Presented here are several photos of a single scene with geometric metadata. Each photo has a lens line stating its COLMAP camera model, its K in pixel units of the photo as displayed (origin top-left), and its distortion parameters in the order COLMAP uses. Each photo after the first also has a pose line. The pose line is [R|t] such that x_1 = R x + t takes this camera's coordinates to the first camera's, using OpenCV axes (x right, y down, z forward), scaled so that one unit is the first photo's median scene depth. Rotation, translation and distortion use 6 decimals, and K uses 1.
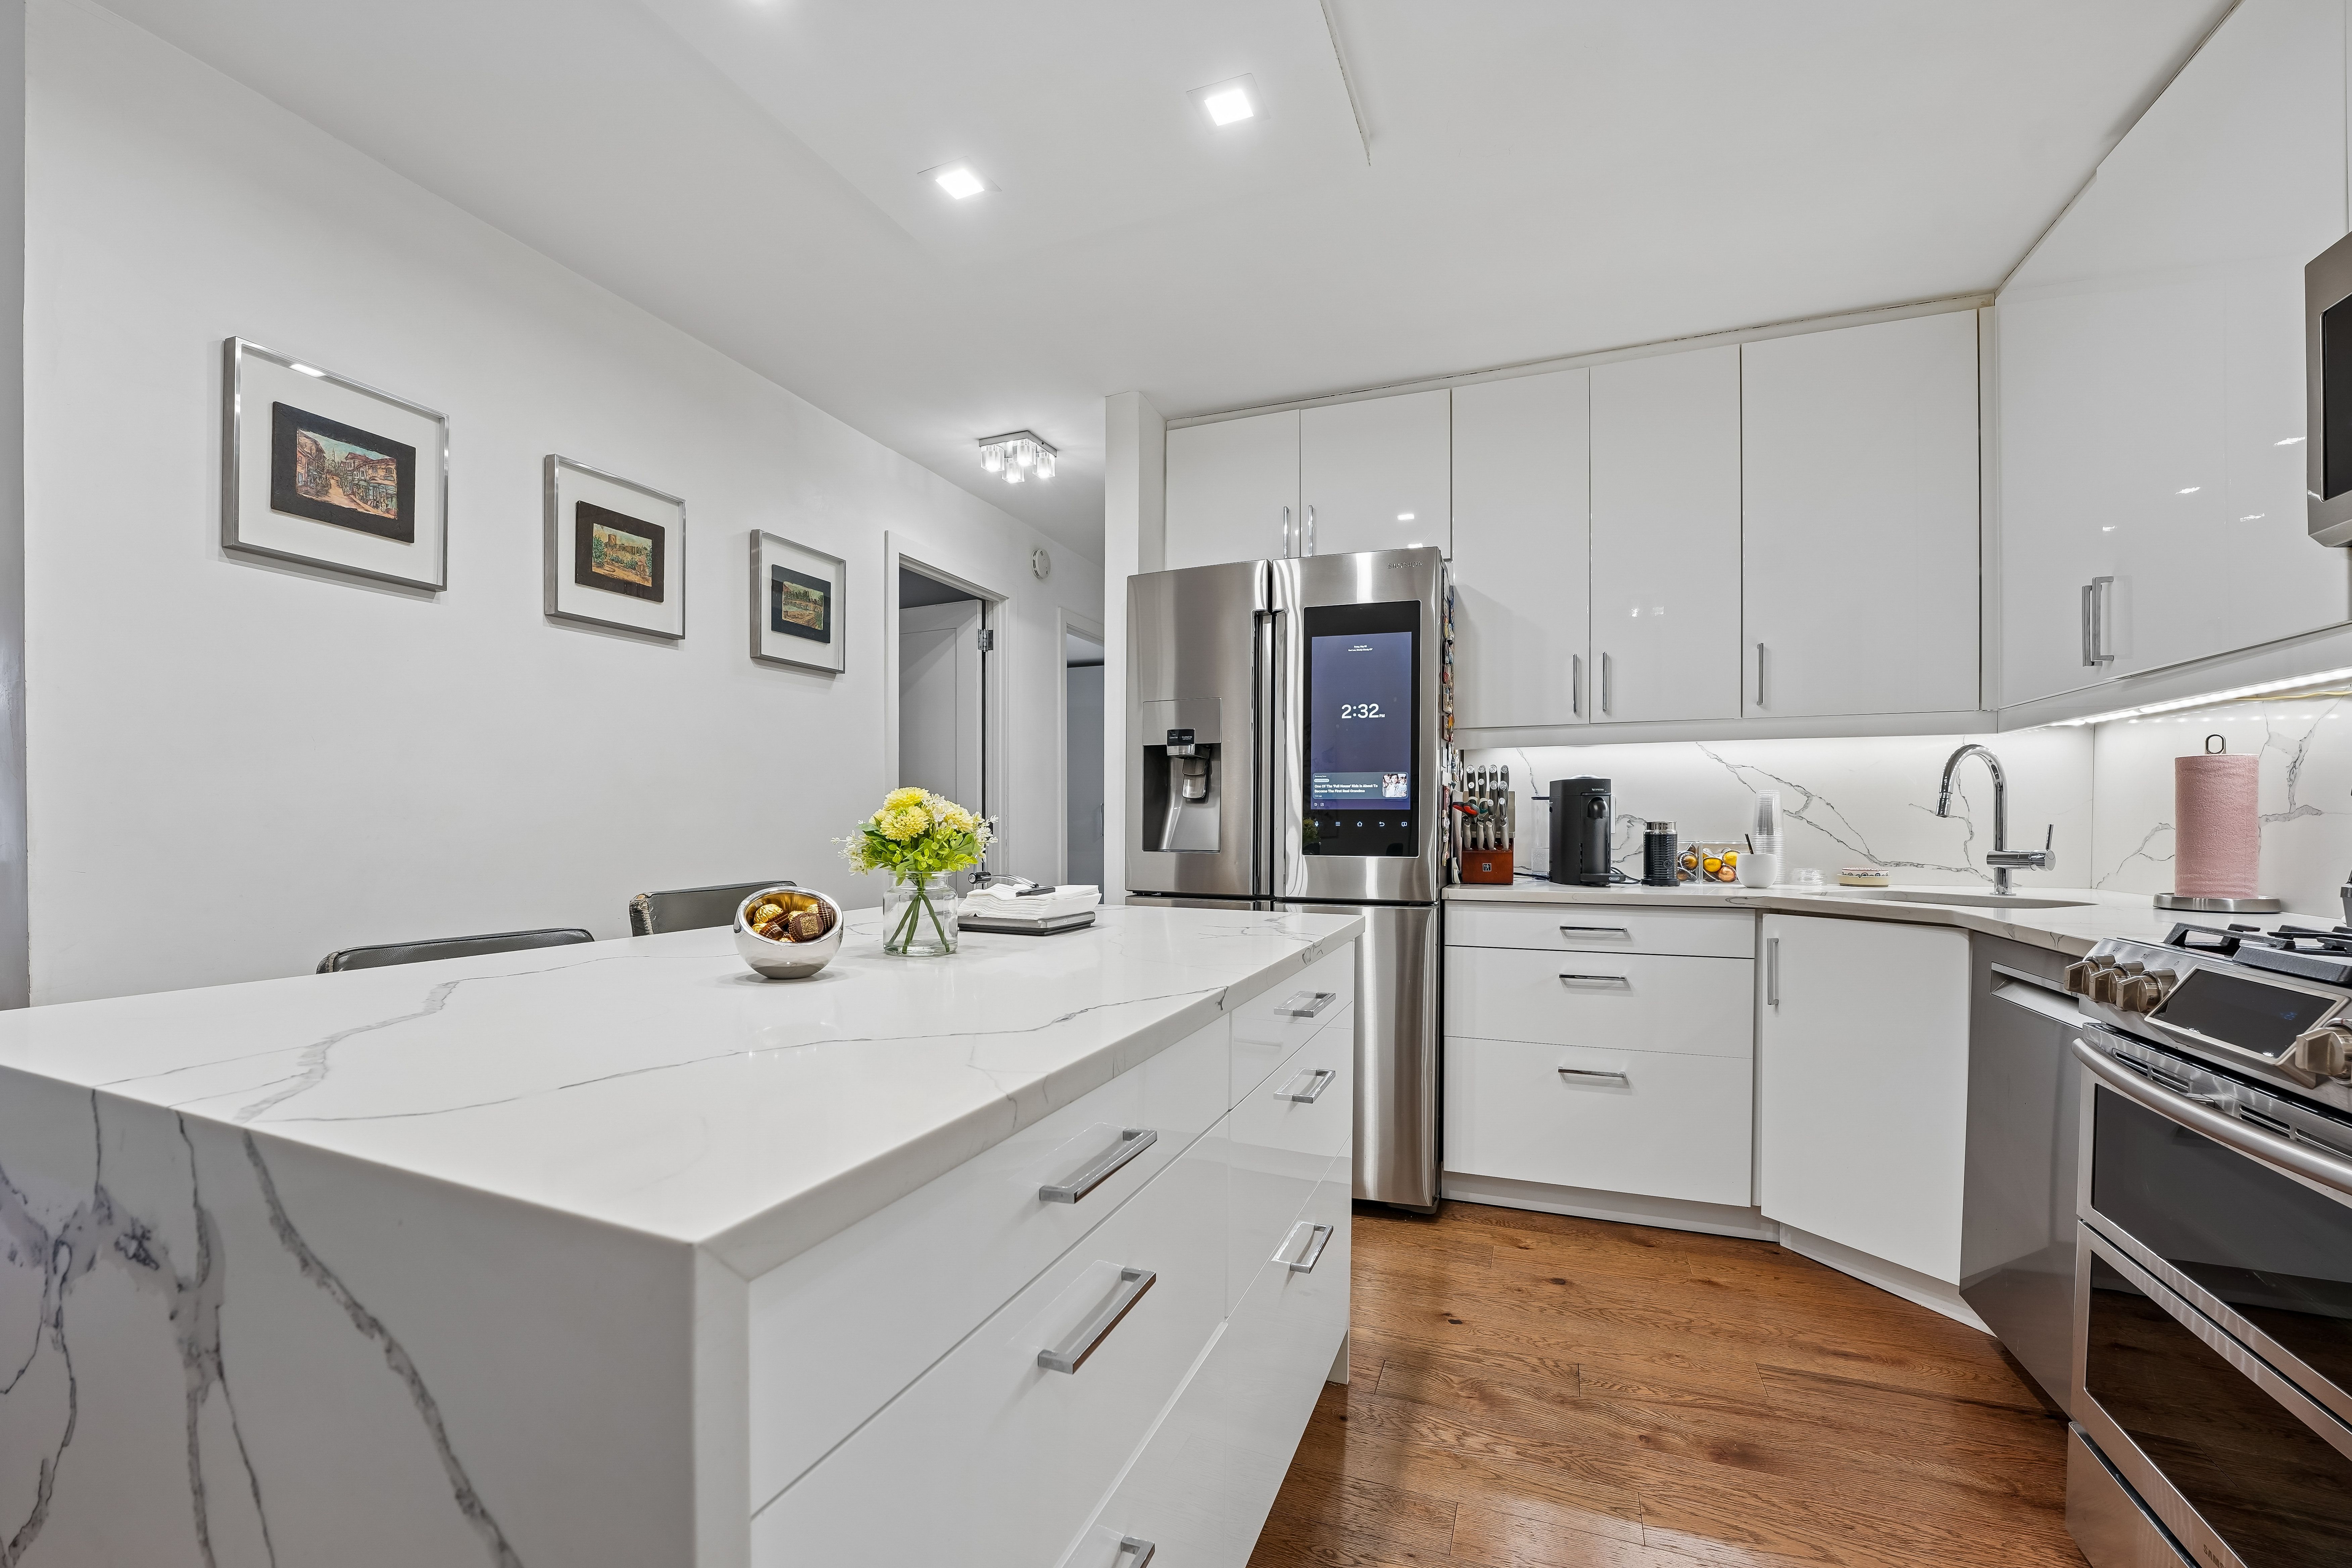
lens RADIAL K [[964.1, 0, 1187.7], [0, 964.1, 805.8], [0, 0, 1]] dist [-0.021351, 0.000104]
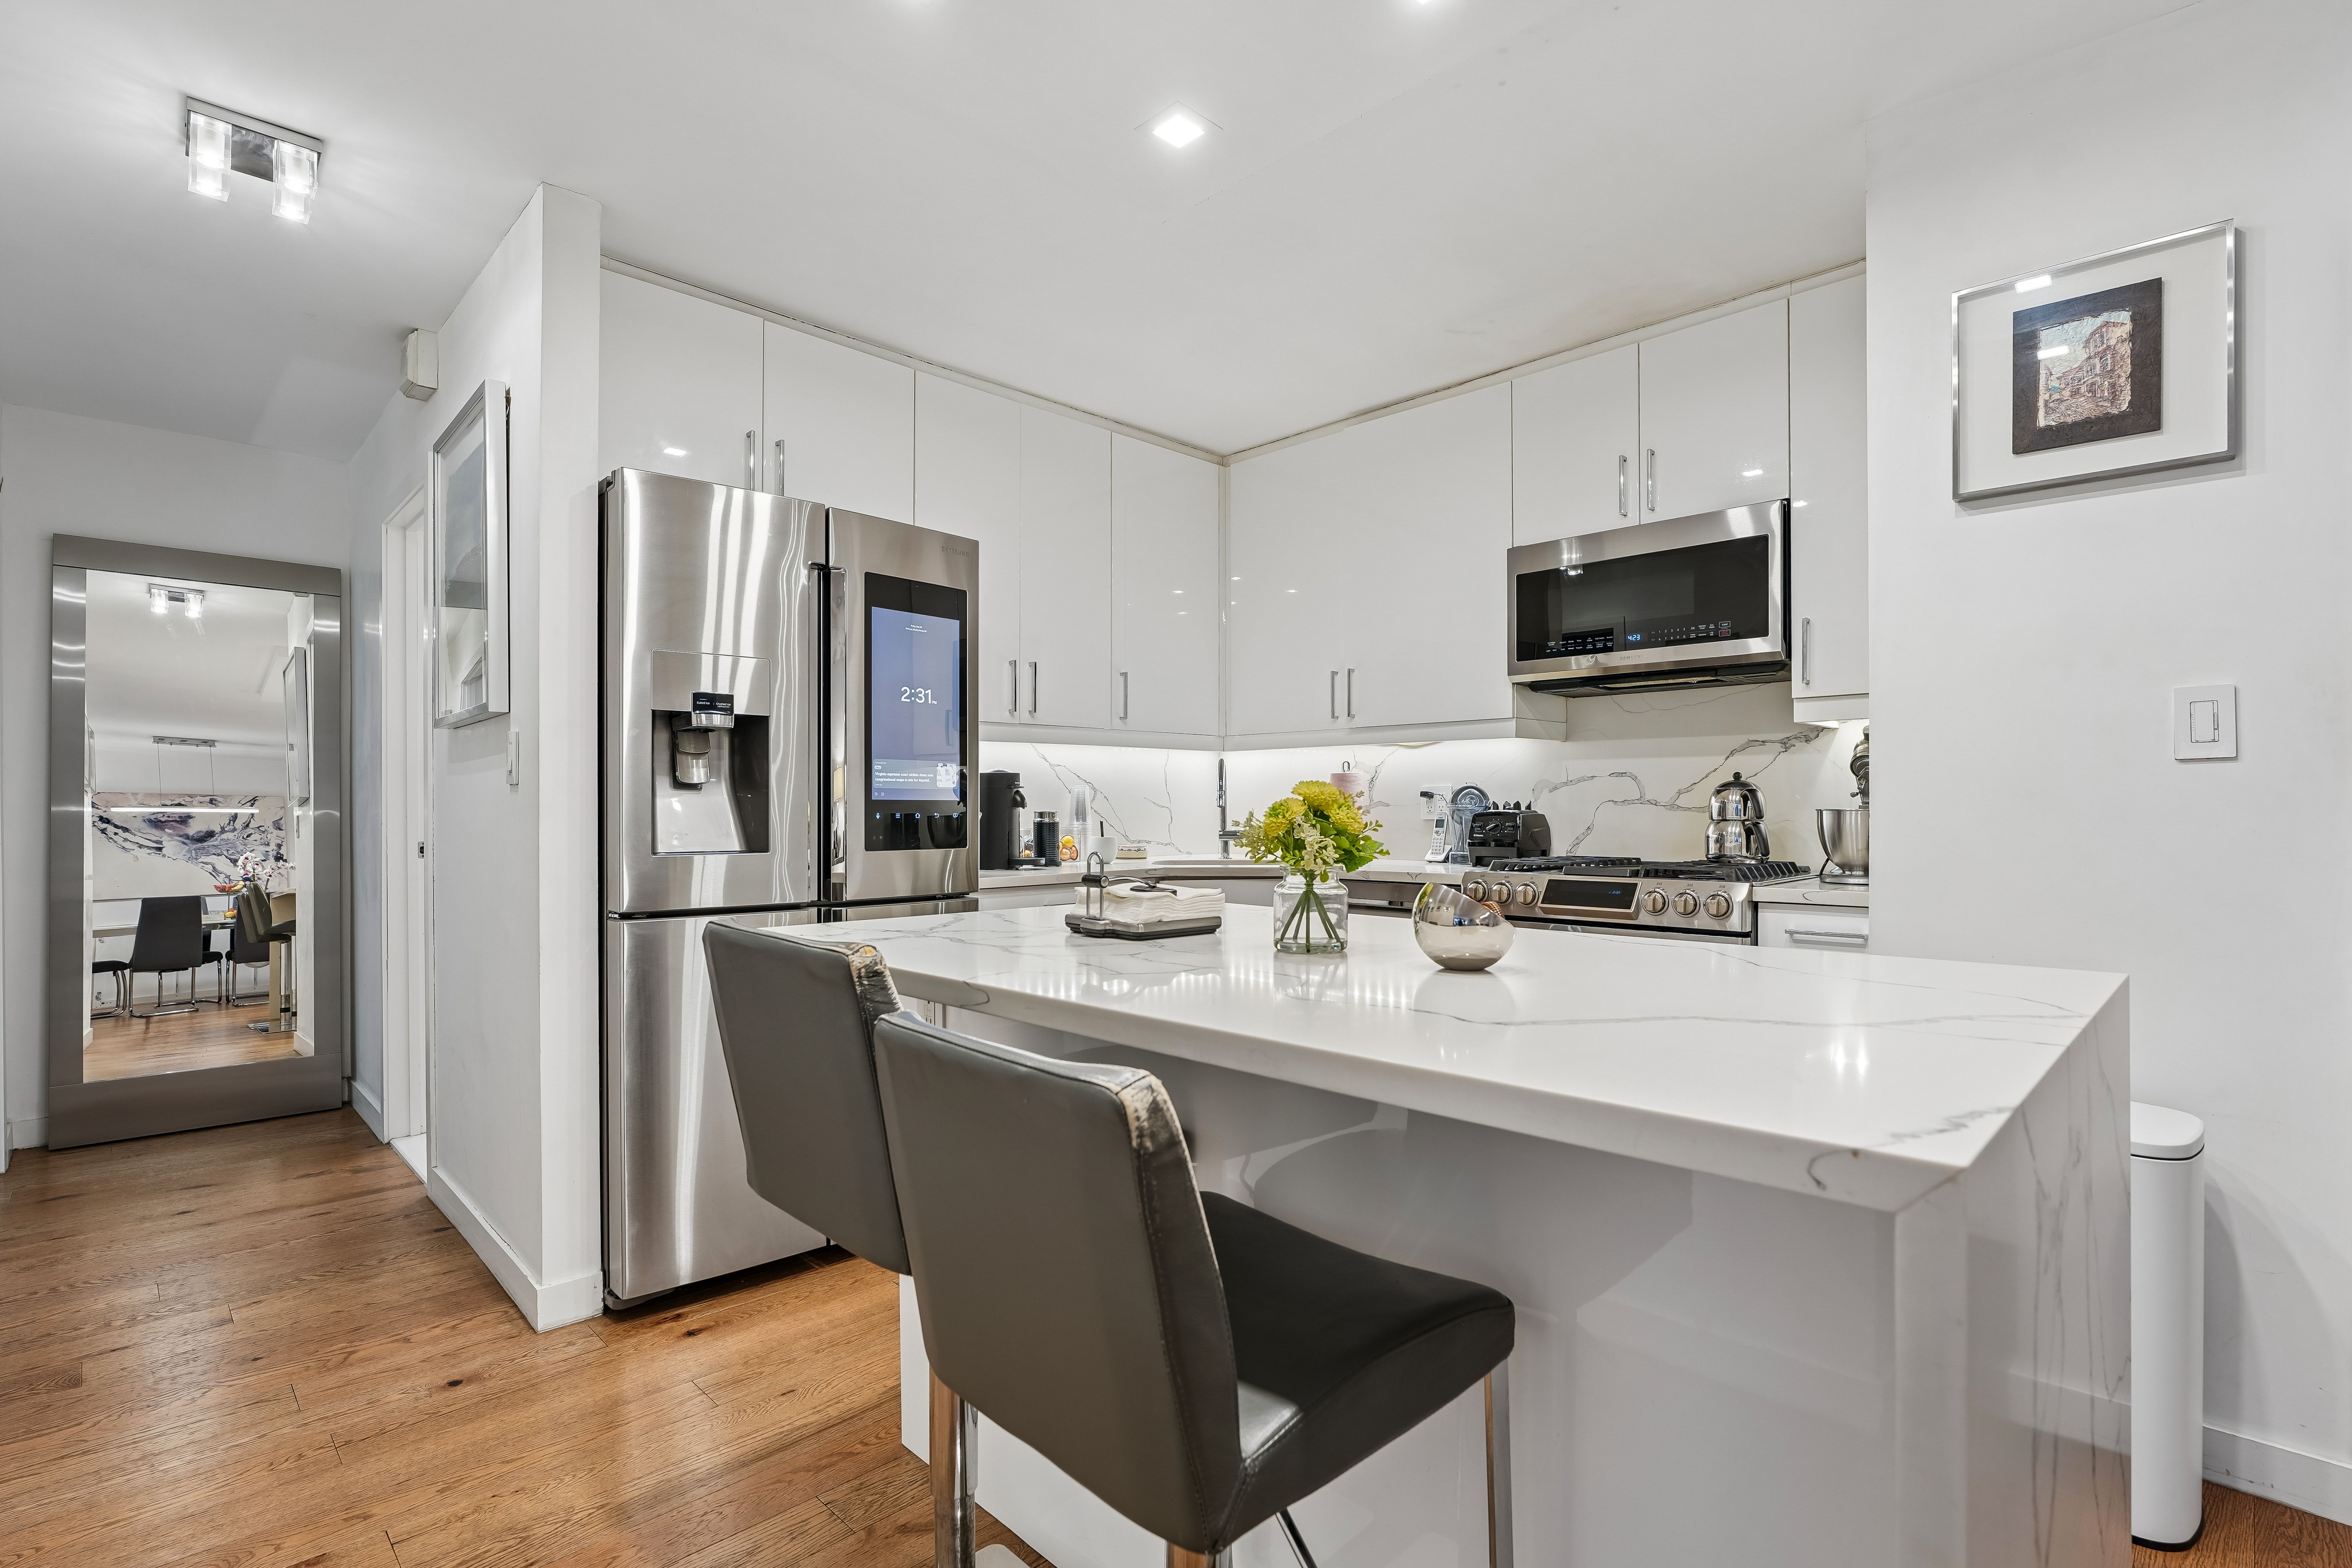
lens RADIAL K [[1088.6, 0, 1170.8], [0, 1088.6, 796.4], [0, 0, 1]] dist [-0.016895, 0.000167]
pose [[0.405417, 0.008558, 0.914092, -0.671997], [-0.010558, 0.999933, -0.004679, 0.002856], [-0.914071, -0.007754, 0.405481, 0.330771]]
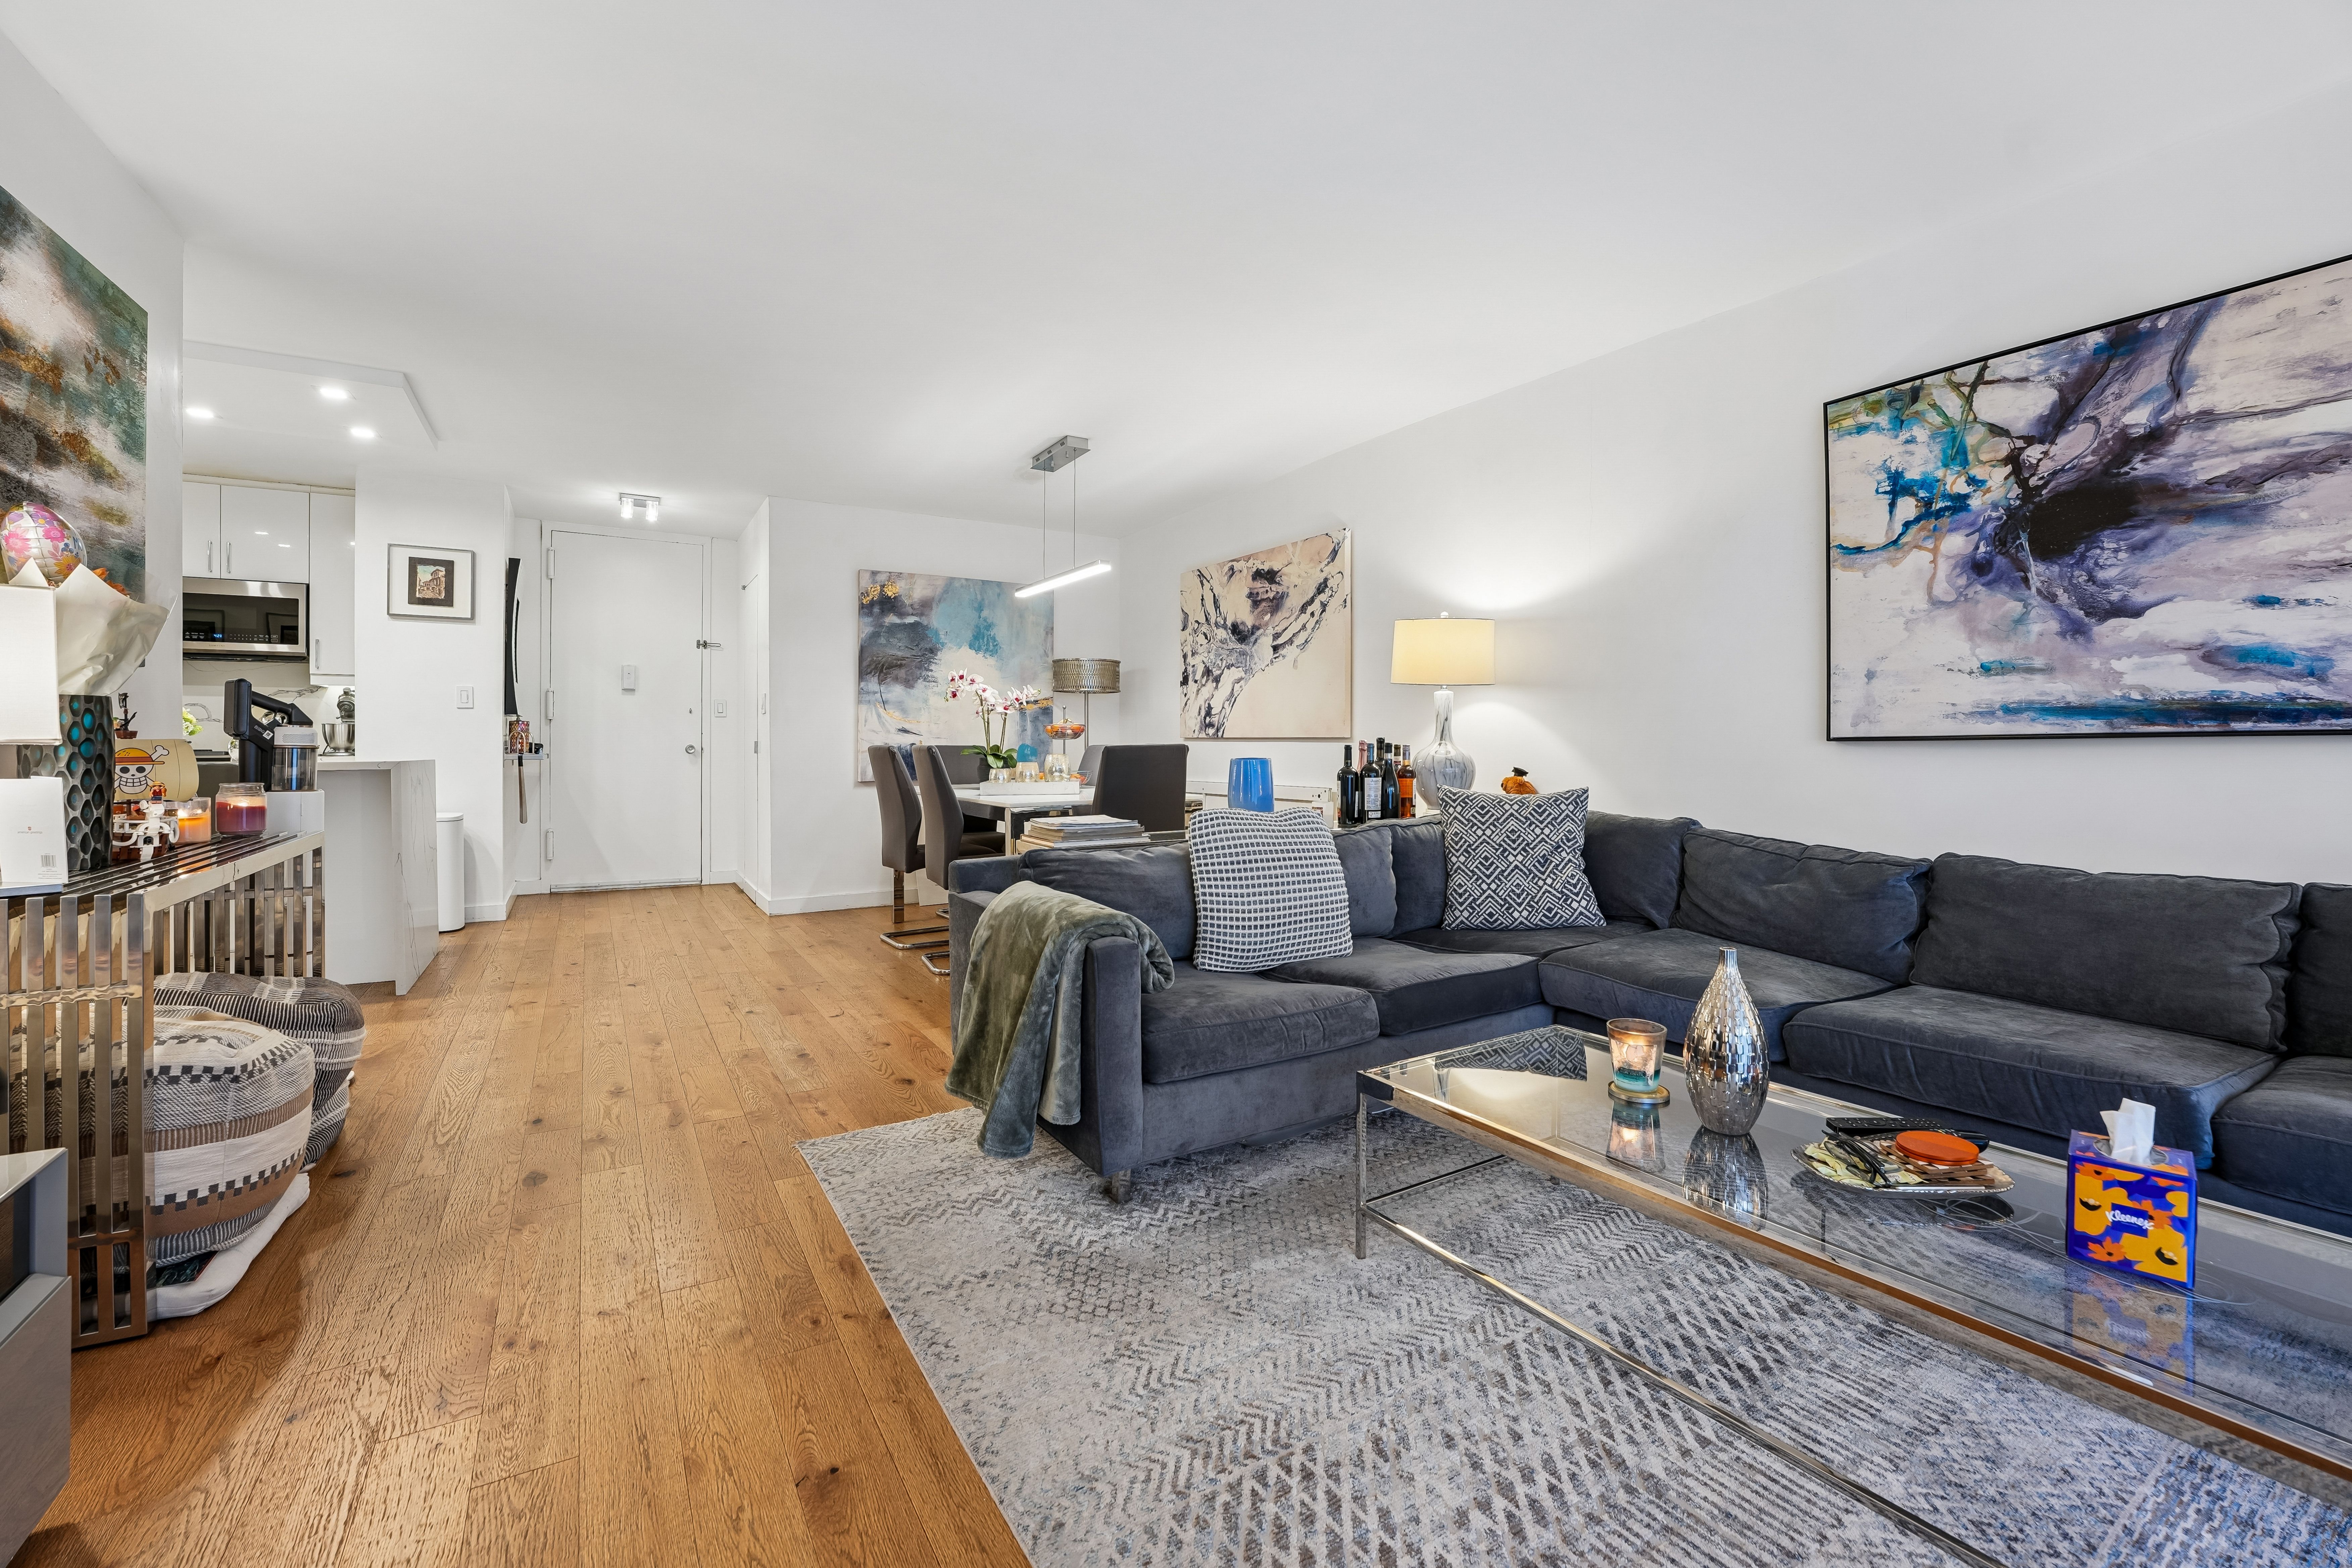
lens RADIAL K [[977.4, 0, 1177.7], [0, 977.4, 745.9], [0, 0, 1]] dist [-0.027446, 0.000065]
pose [[-0.792647, -0.006927, 0.609642, -2.160175], [-0.013084, 0.999898, -0.005650, 0.038907], [-0.609541, -0.012455, -0.792657, 0.683467]]
